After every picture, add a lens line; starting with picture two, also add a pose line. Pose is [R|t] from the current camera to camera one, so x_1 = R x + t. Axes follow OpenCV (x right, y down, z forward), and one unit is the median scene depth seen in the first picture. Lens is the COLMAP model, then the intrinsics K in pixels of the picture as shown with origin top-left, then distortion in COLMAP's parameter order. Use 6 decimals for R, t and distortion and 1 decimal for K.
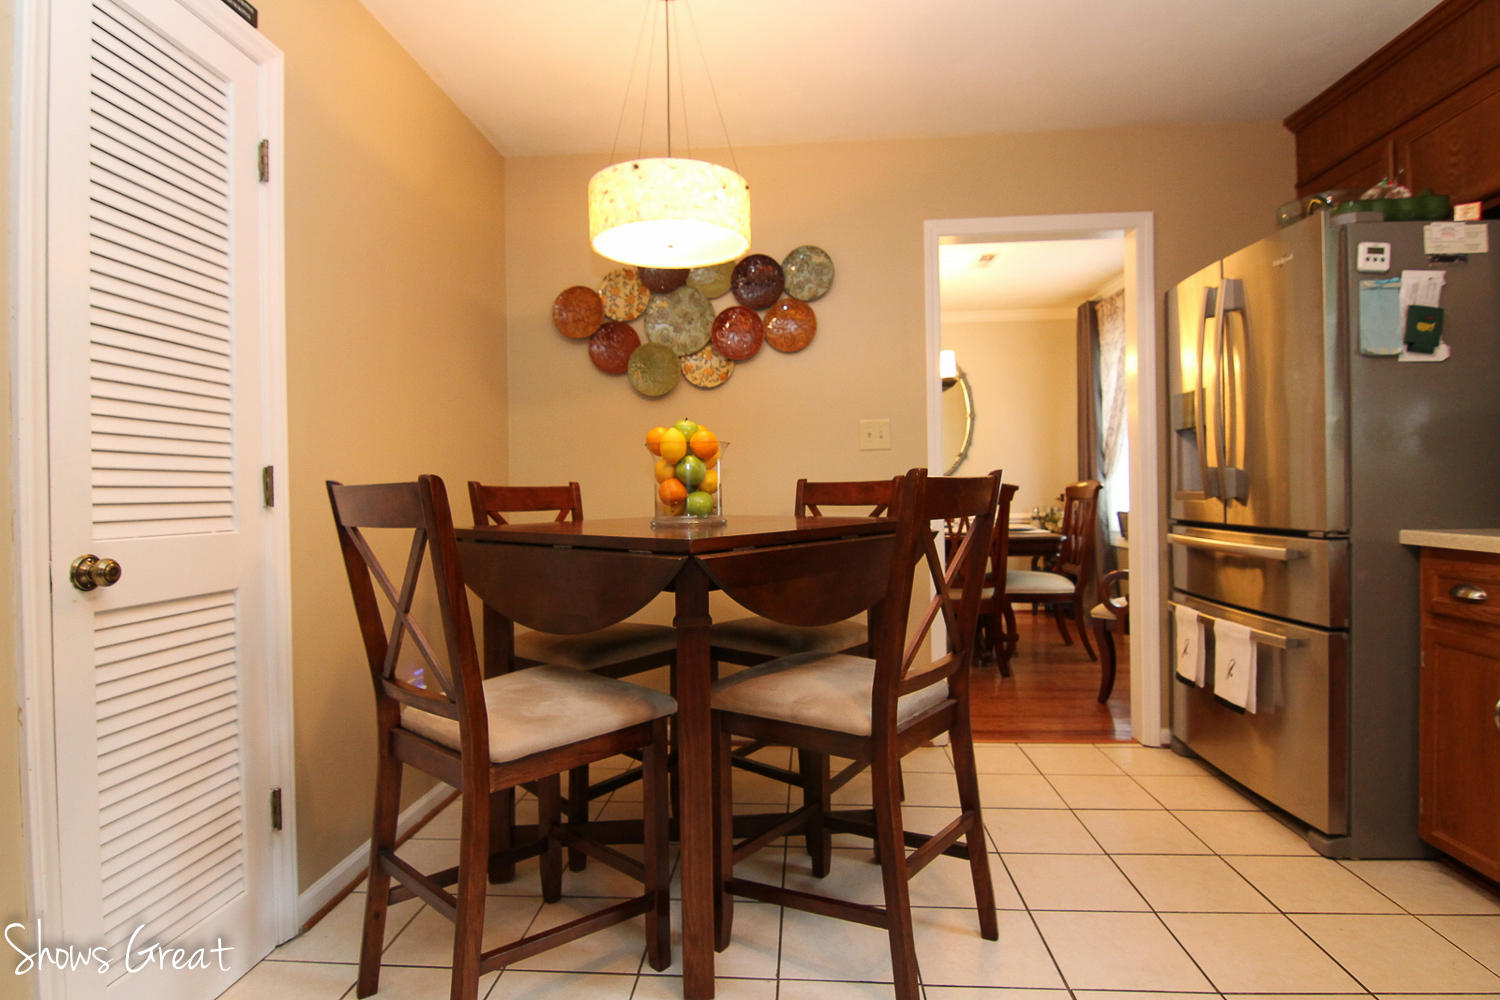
lens RADIAL K [[770.2, 0, 746.8], [0, 770.2, 491.9], [0, 0, 1]] dist [0.001106, -0.016390]
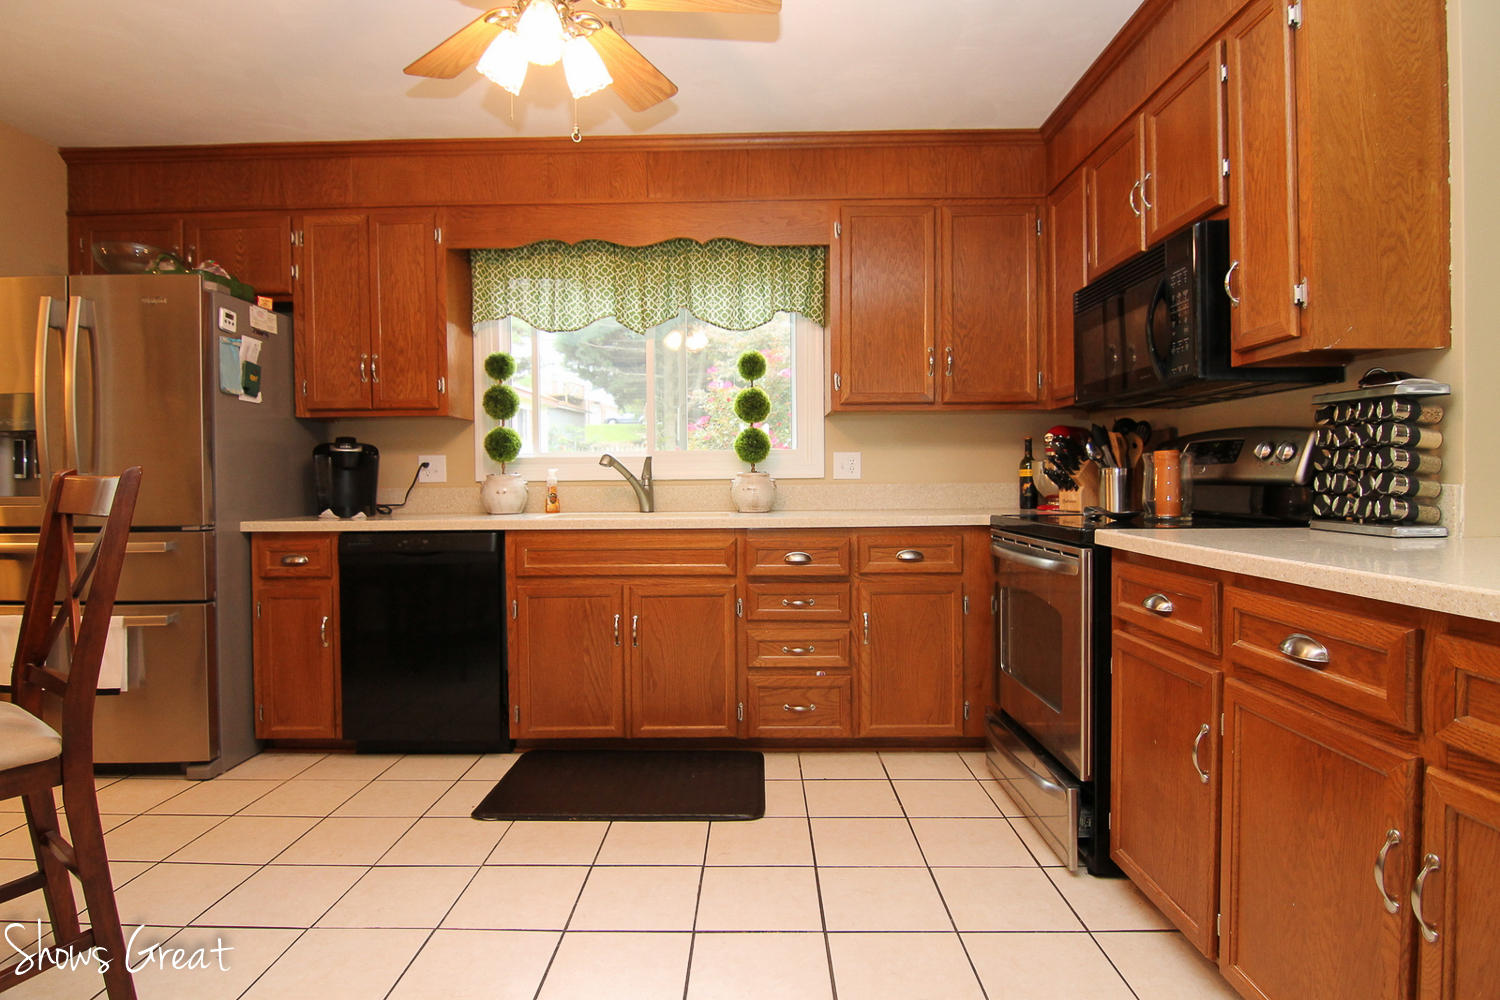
lens RADIAL K [[770.2, 0, 746.8], [0, 770.2, 491.9], [0, 0, 1]] dist [0.001106, -0.016390]
pose [[-0.072665, 0.001283, 0.997356, -0.594082], [0.015602, 0.999878, -0.000150, 0.010392], [-0.997234, 0.015550, -0.072676, 0.184771]]
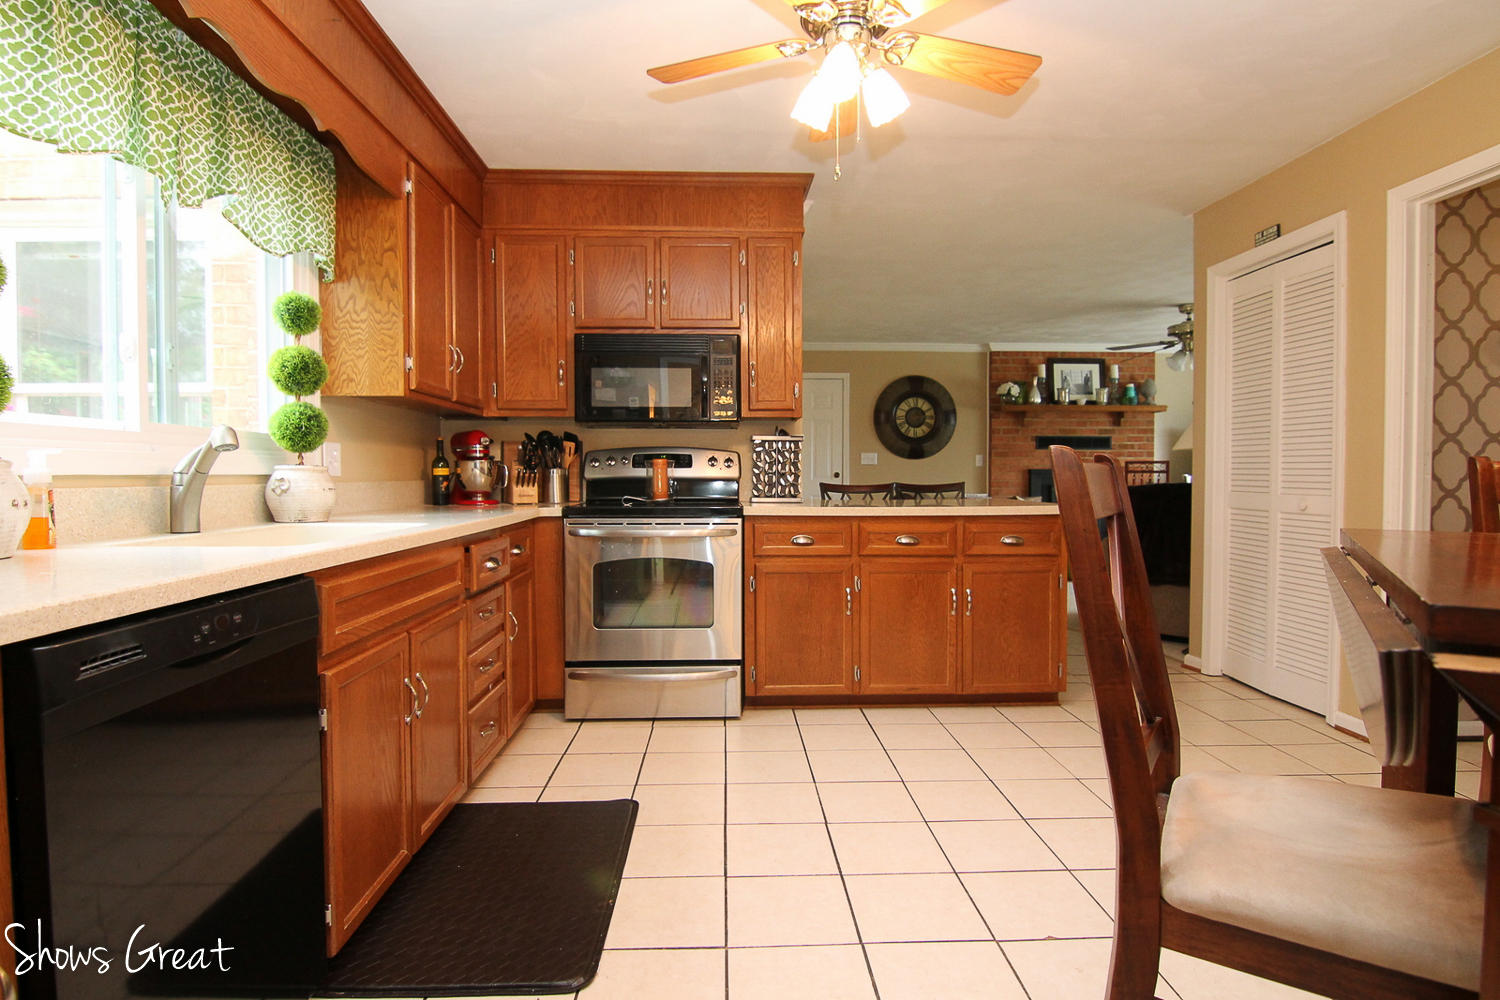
lens RADIAL K [[770.2, 0, 746.8], [0, 770.2, 491.9], [0, 0, 1]] dist [0.001106, -0.016390]
pose [[-0.993050, 0.021227, -0.115763, 0.528325], [0.017926, 0.999405, 0.029481, -0.014322], [0.116320, 0.027201, -0.992839, 1.292943]]
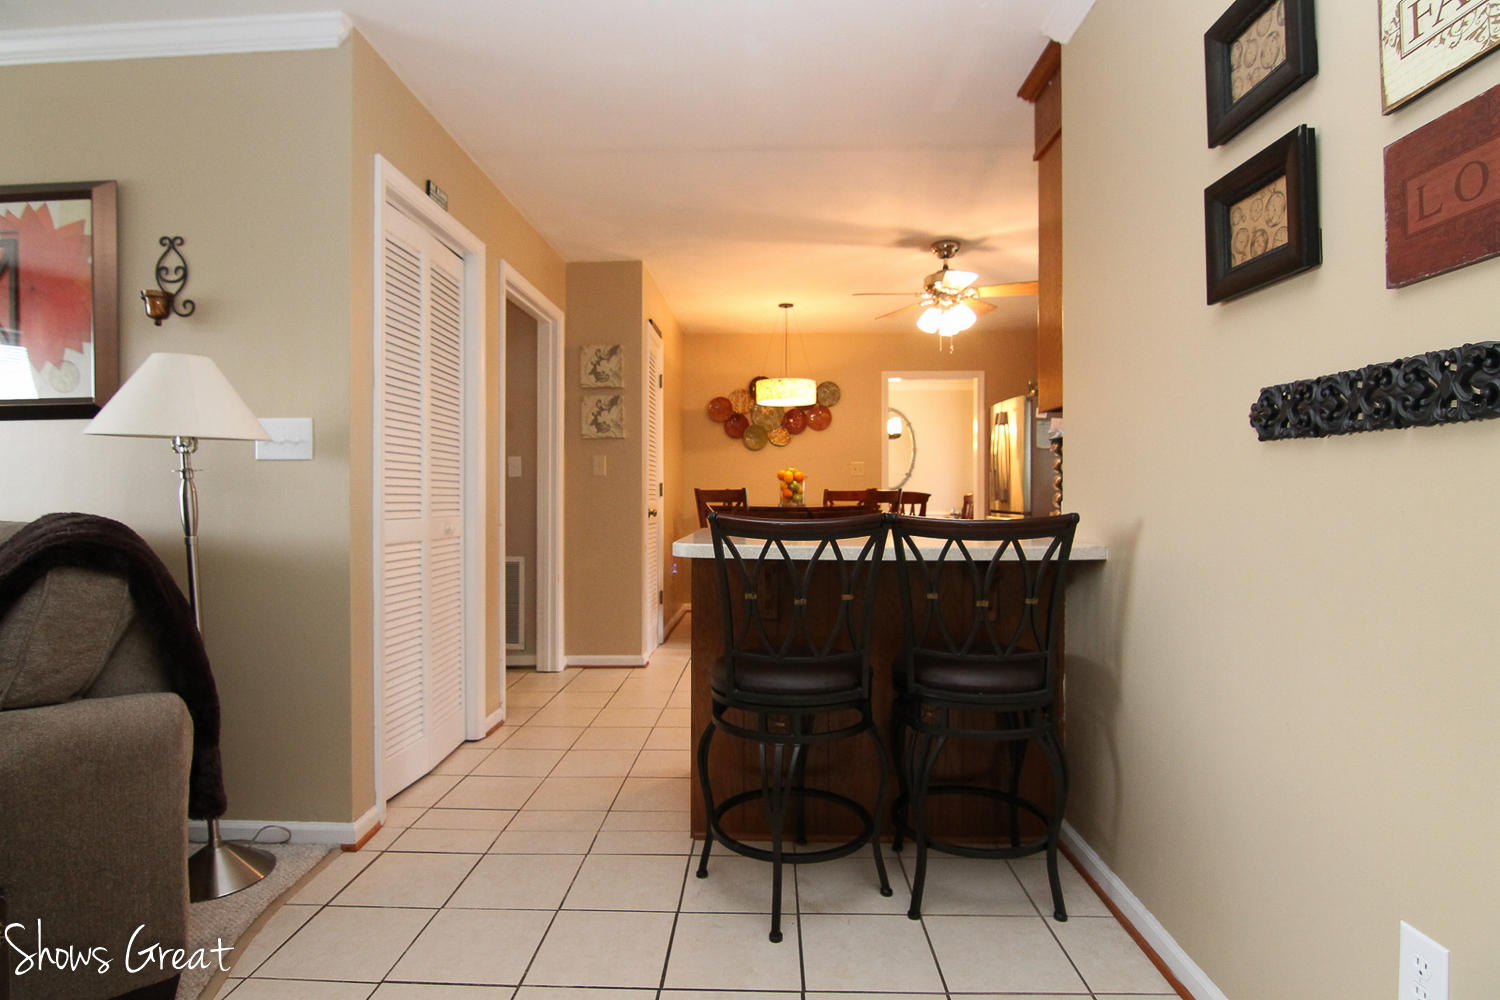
lens RADIAL K [[770.2, 0, 746.8], [0, 770.2, 491.9], [0, 0, 1]] dist [0.001106, -0.016390]
pose [[0.998935, 0.017741, 0.042587, -0.350881], [-0.017445, 0.999821, -0.007298, 0.016226], [-0.042709, 0.006547, 0.999066, -1.710672]]
